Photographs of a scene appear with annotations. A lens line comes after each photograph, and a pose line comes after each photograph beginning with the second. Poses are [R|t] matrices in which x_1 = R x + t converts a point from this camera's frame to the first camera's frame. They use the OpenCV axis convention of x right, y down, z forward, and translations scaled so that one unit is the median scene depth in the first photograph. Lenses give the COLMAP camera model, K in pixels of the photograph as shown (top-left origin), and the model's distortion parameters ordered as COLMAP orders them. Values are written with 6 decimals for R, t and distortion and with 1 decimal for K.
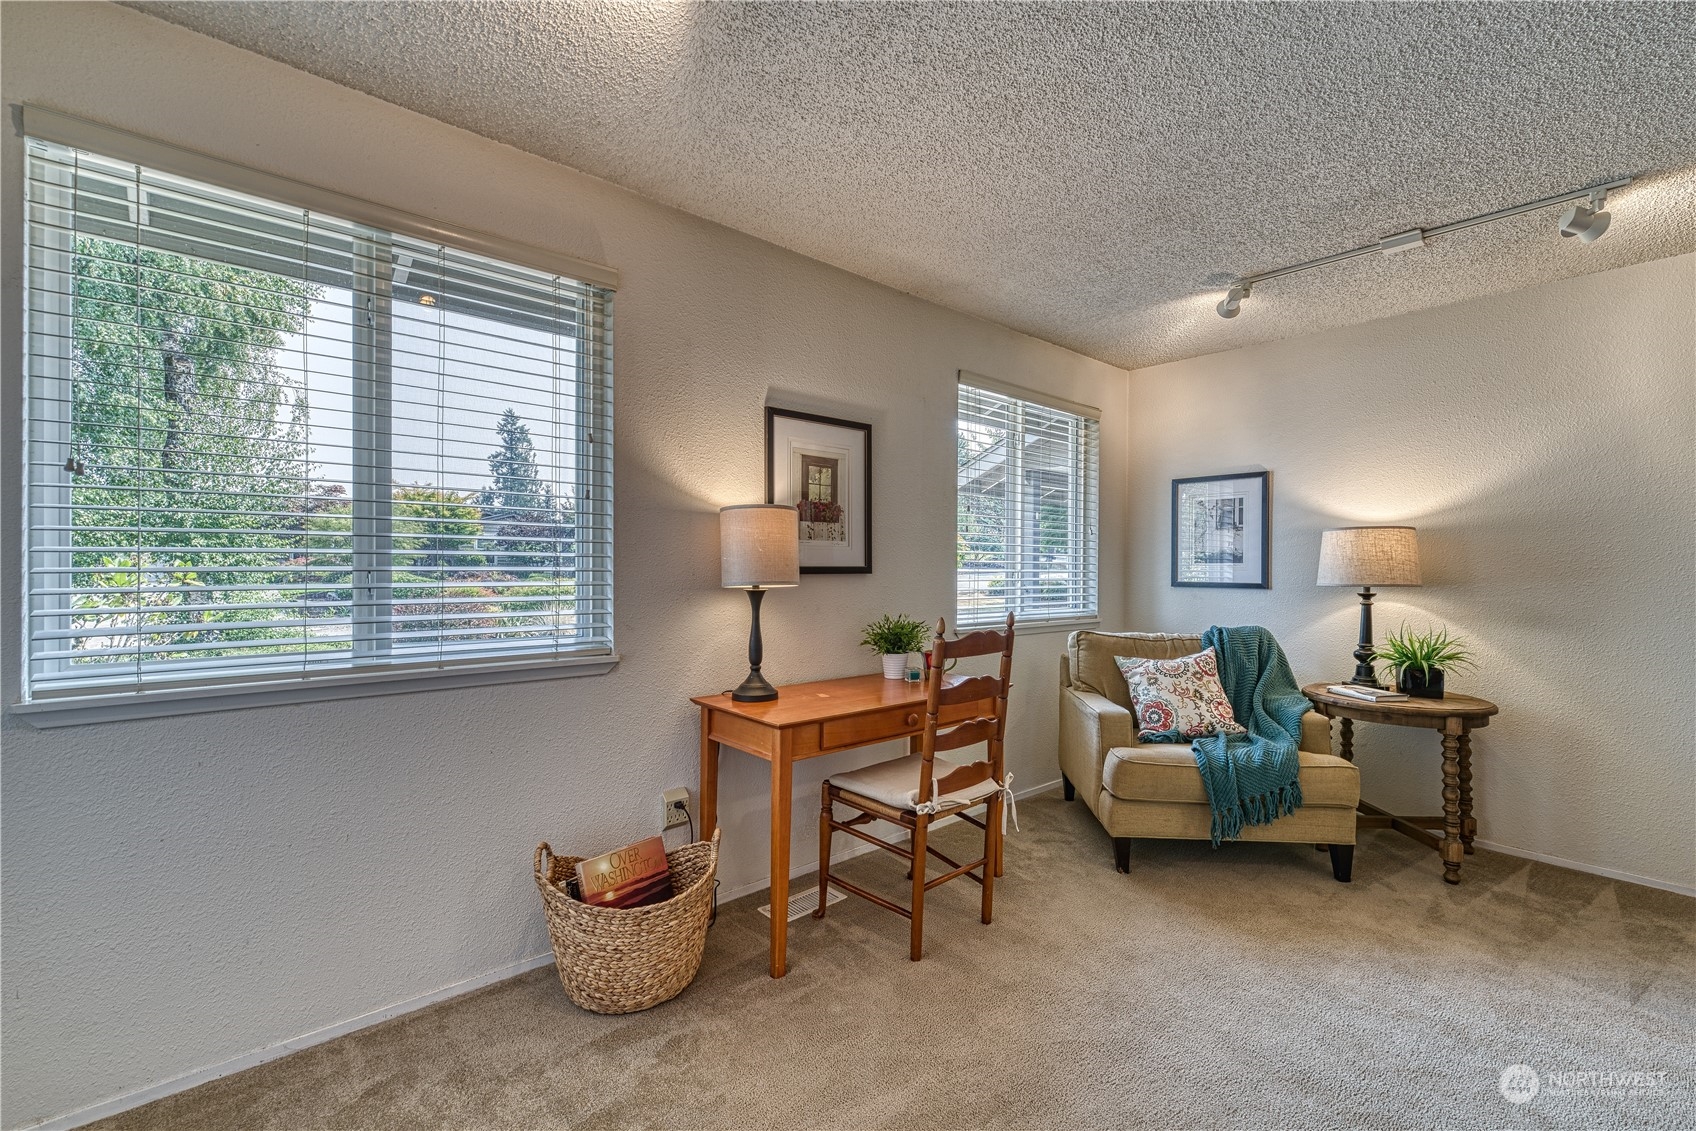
lens RADIAL K [[719.5, 0, 857.9], [0, 719.5, 566.0], [0, 0, 1]] dist [0.002501, -0.003904]
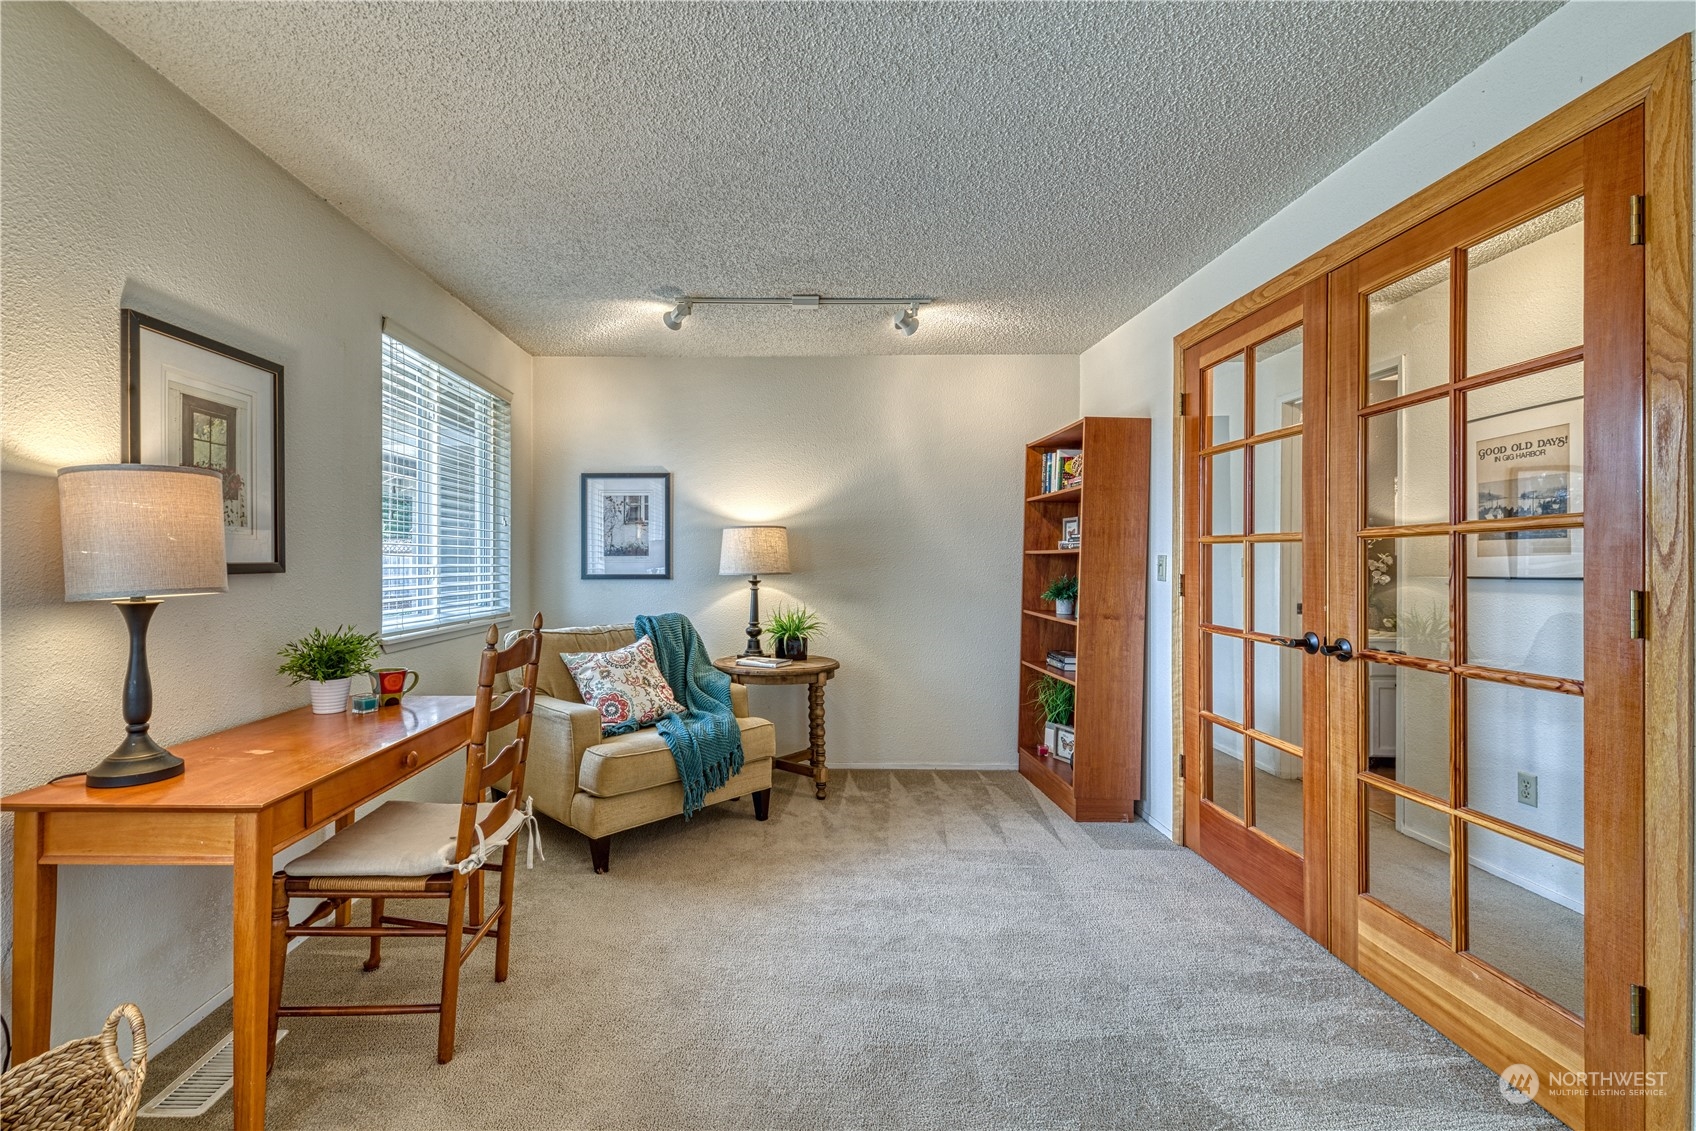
lens RADIAL K [[719.5, 0, 857.4], [0, 719.5, 558.0], [0, 0, 1]] dist [0.002501, -0.003904]
pose [[0.668954, -0.005467, 0.743283, -0.129140], [0.006293, 0.999979, 0.001691, -0.001649], [-0.743277, 0.003546, 0.668974, 0.086491]]
